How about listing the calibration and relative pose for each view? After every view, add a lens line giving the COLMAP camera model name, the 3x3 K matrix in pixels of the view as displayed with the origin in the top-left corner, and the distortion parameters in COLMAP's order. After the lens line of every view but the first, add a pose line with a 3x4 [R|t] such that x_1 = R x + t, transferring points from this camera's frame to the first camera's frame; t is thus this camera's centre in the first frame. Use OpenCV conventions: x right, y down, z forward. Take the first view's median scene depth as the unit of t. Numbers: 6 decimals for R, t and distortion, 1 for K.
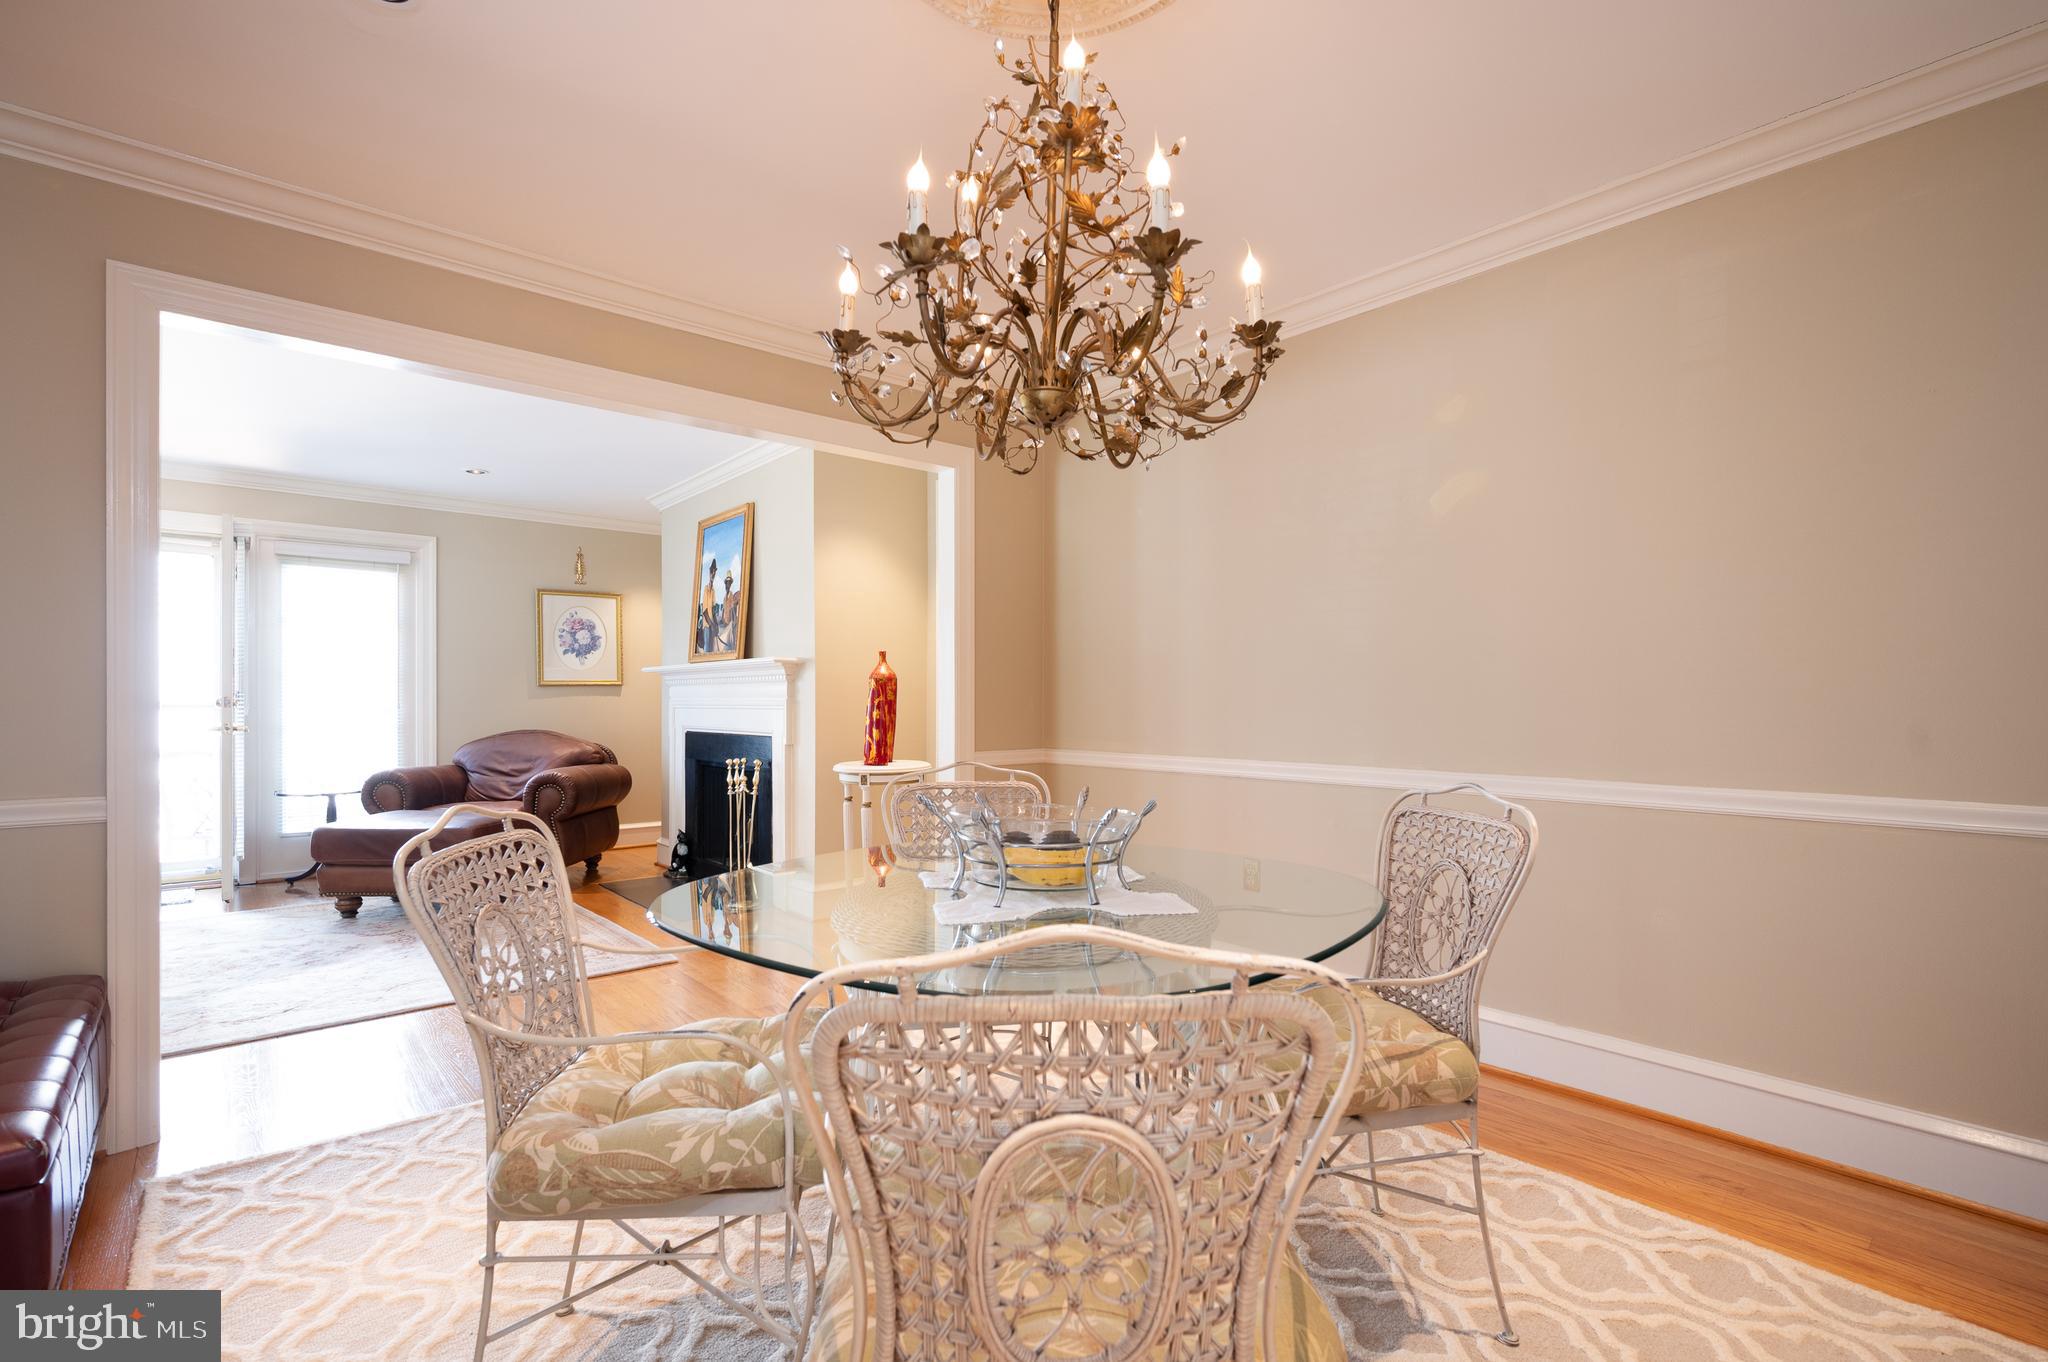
lens RADIAL K [[934.6, 0, 1029.5], [0, 934.6, 690.3], [0, 0, 1]] dist [-0.001237, -0.000389]
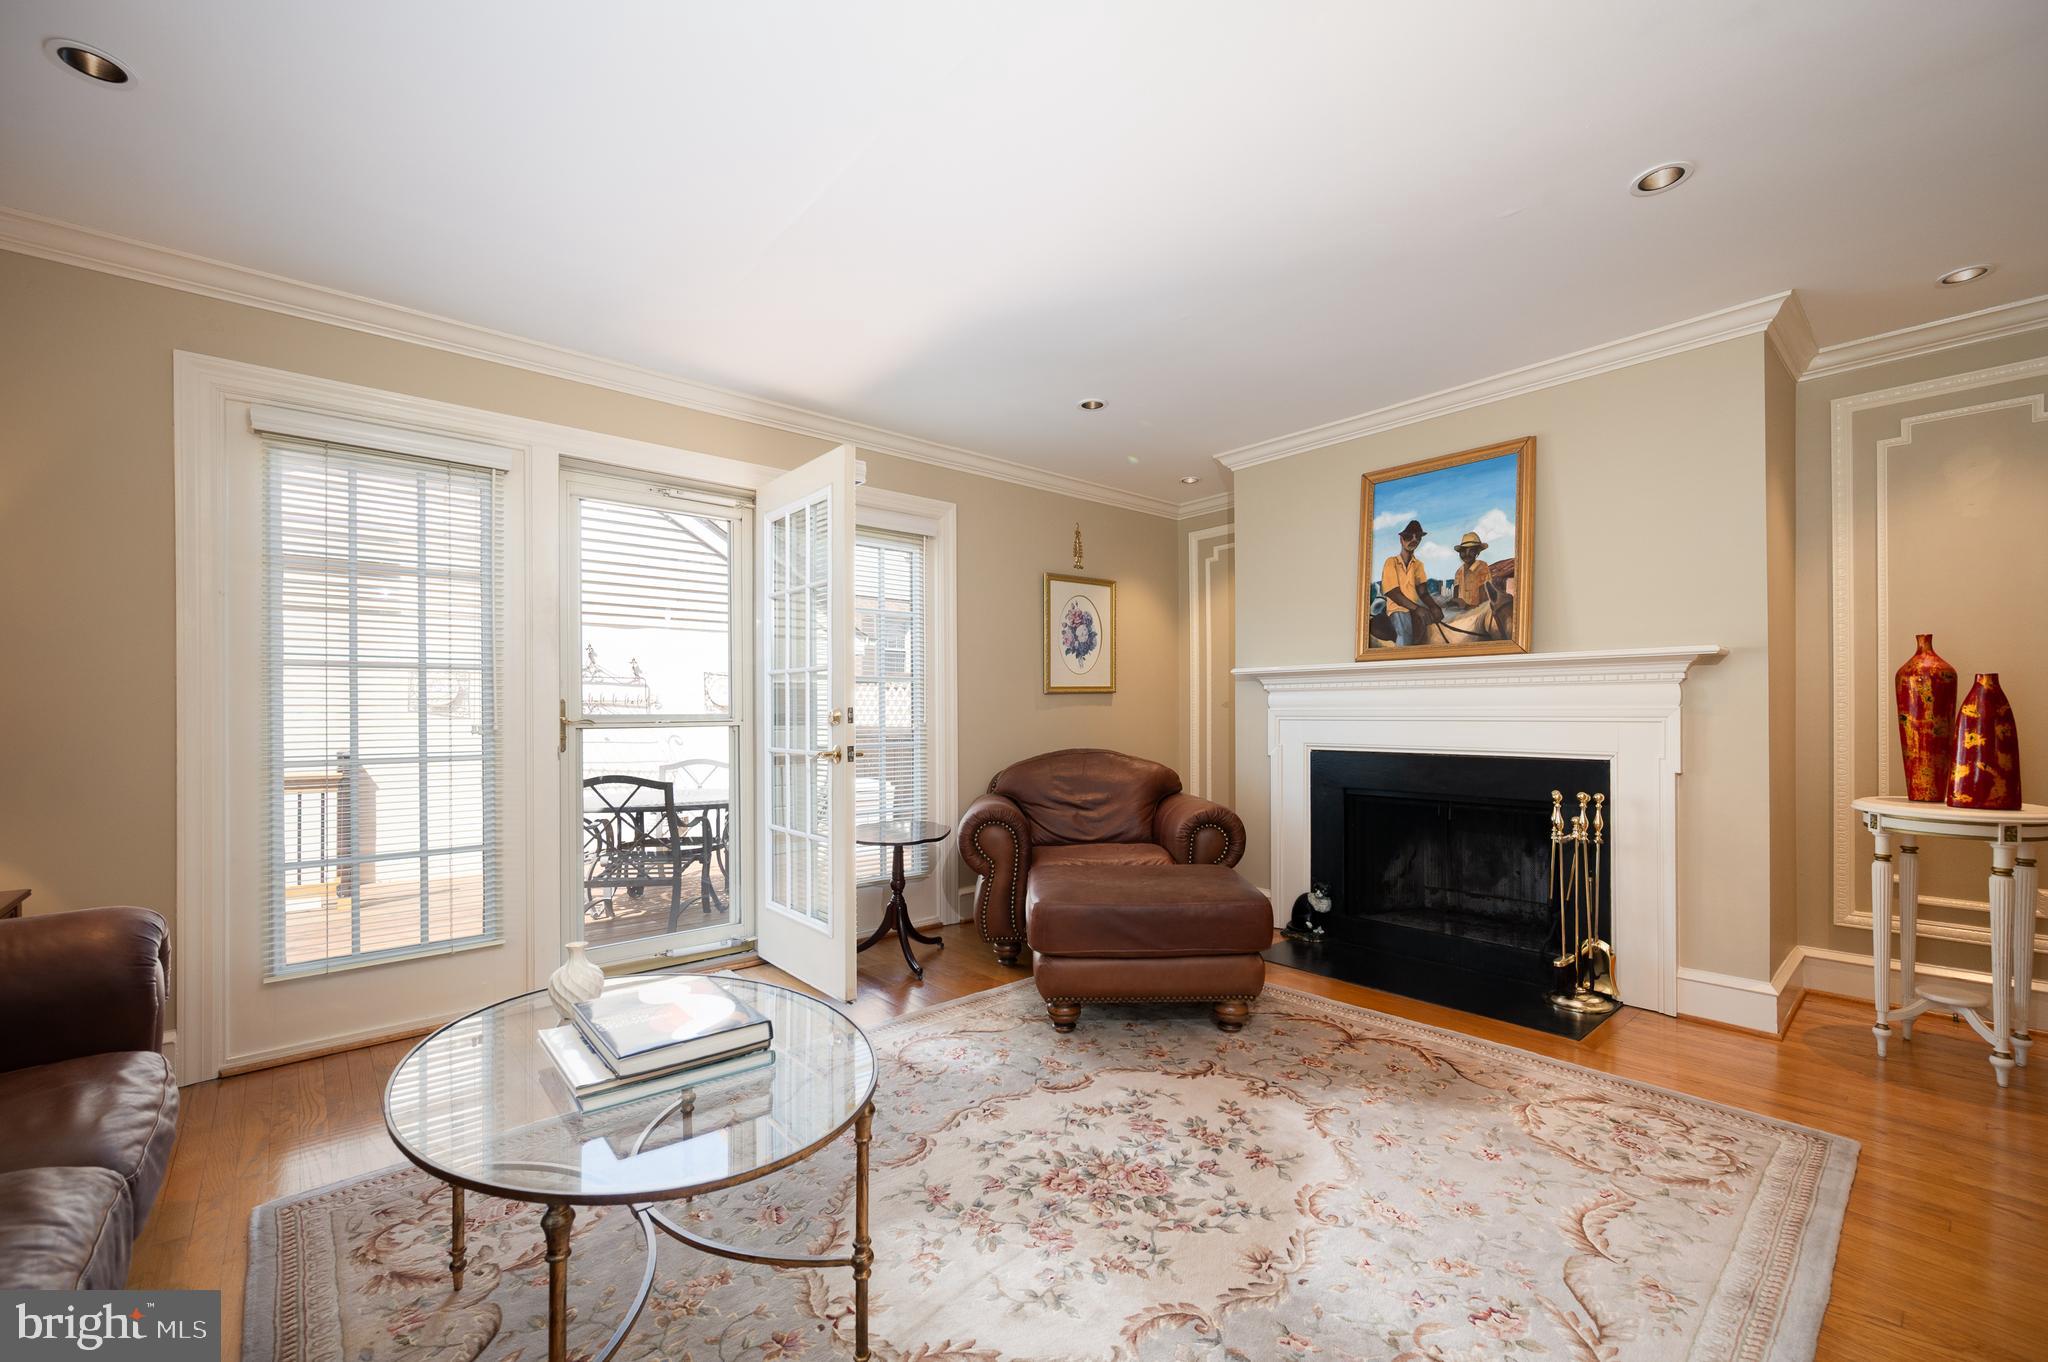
lens RADIAL K [[821.5, 0, 1040.9], [0, 821.5, 705.9], [0, 0, 1]] dist [0.000709, -0.000447]
pose [[0.999997, -0.001857, 0.001308, -0.566297], [0.001849, 0.999978, 0.006317, 0.002421], [-0.001319, -0.006314, 0.999979, 0.304486]]
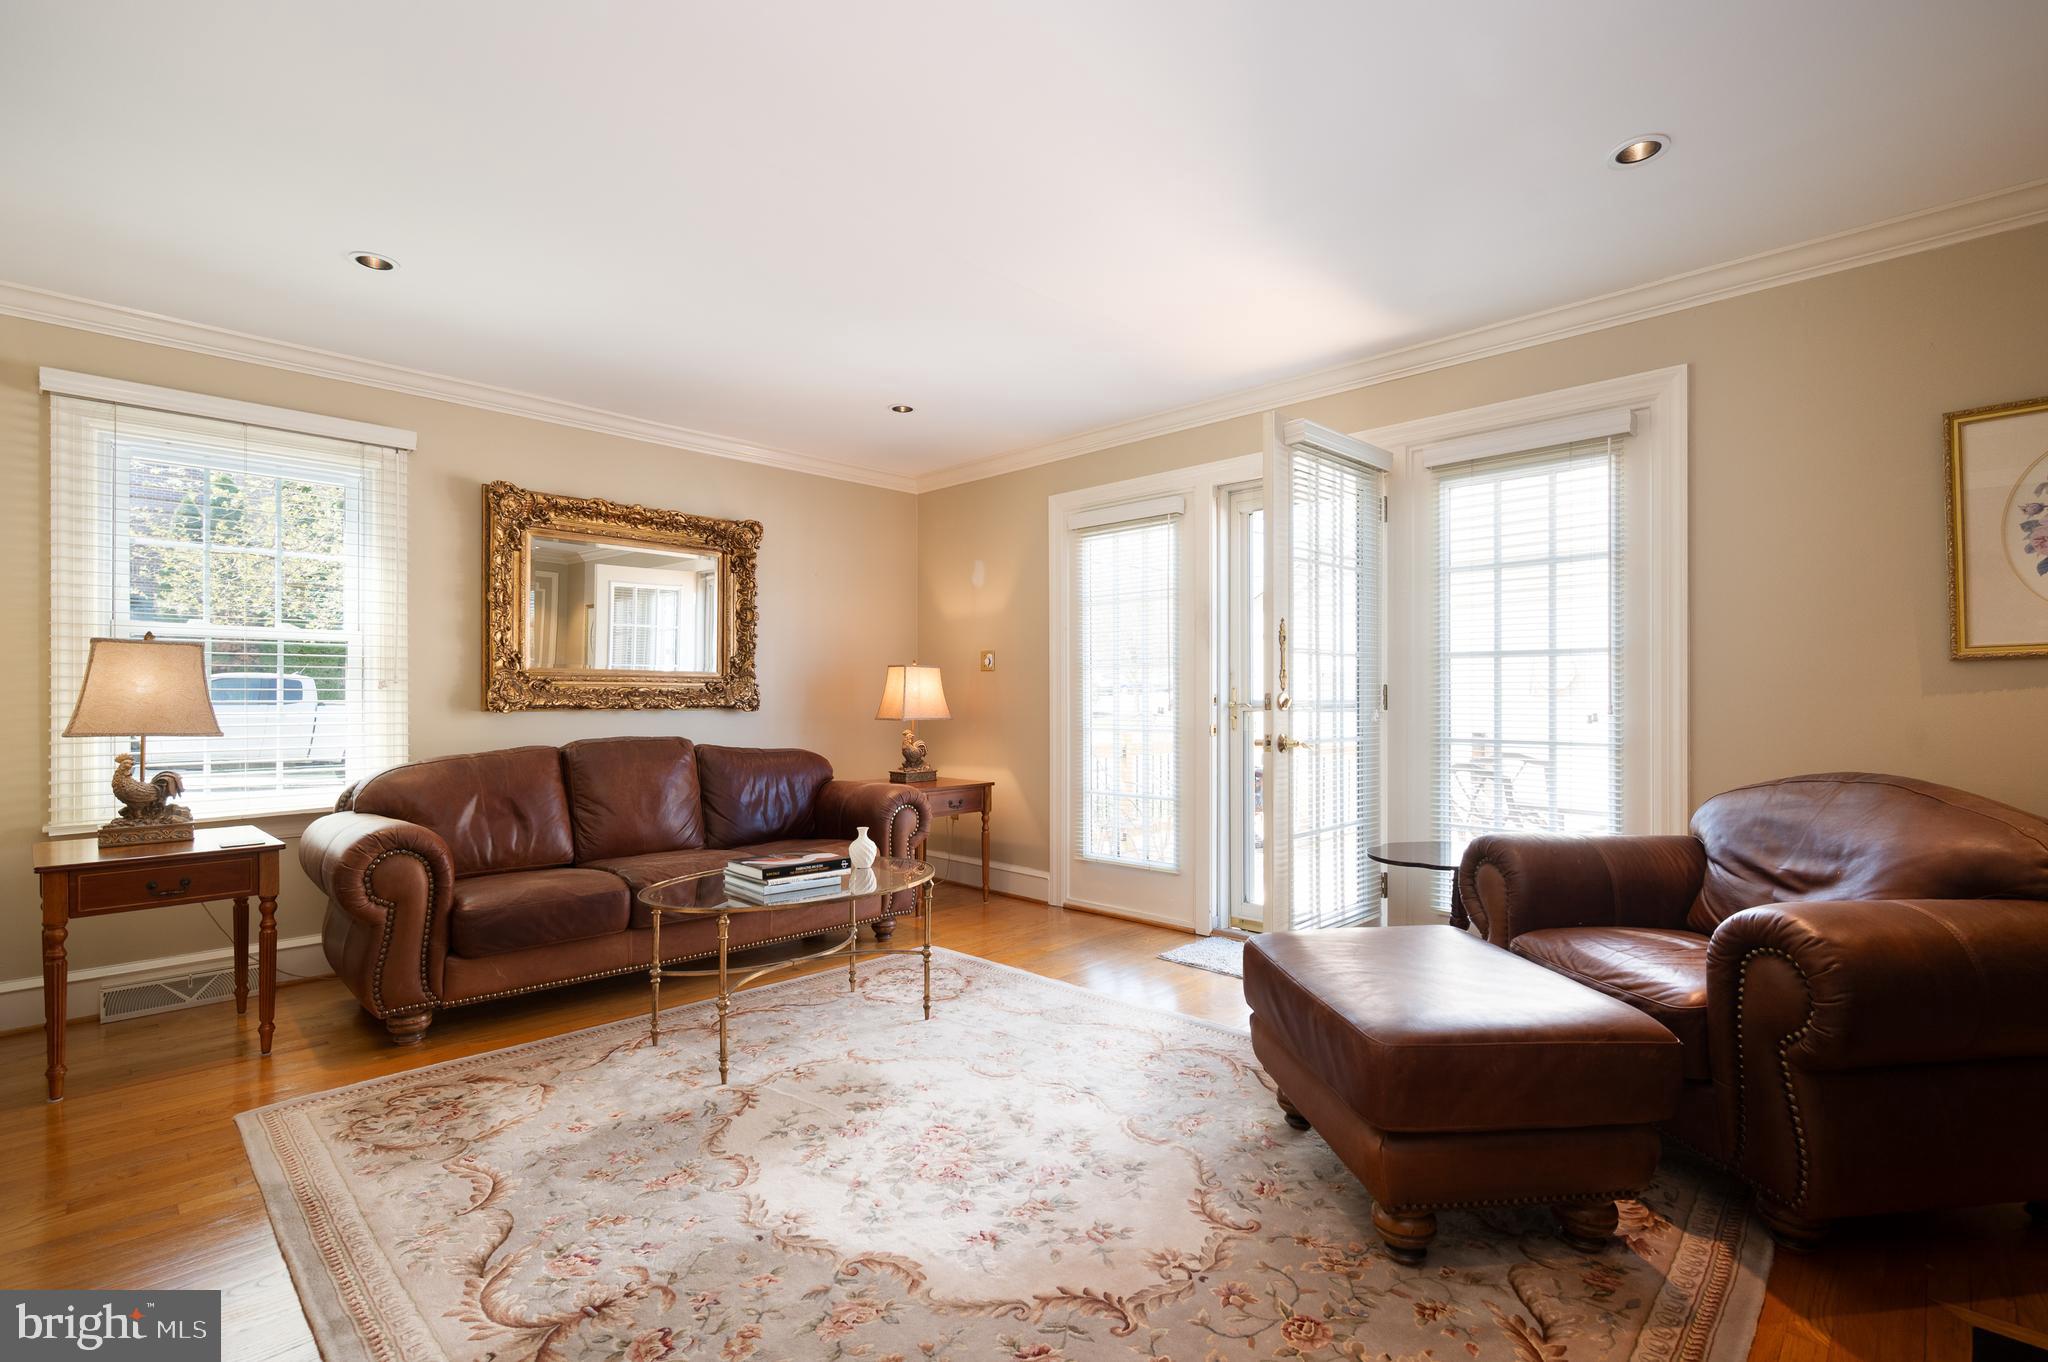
lens RADIAL K [[934.6, 0, 1034.1], [0, 934.6, 686.2], [0, 0, 1]] dist [-0.001237, -0.000389]
pose [[0.086677, -0.011006, -0.996176, -0.178738], [0.010523, 0.999893, -0.010131, 0.006477], [0.996181, -0.009605, 0.086784, 0.616628]]
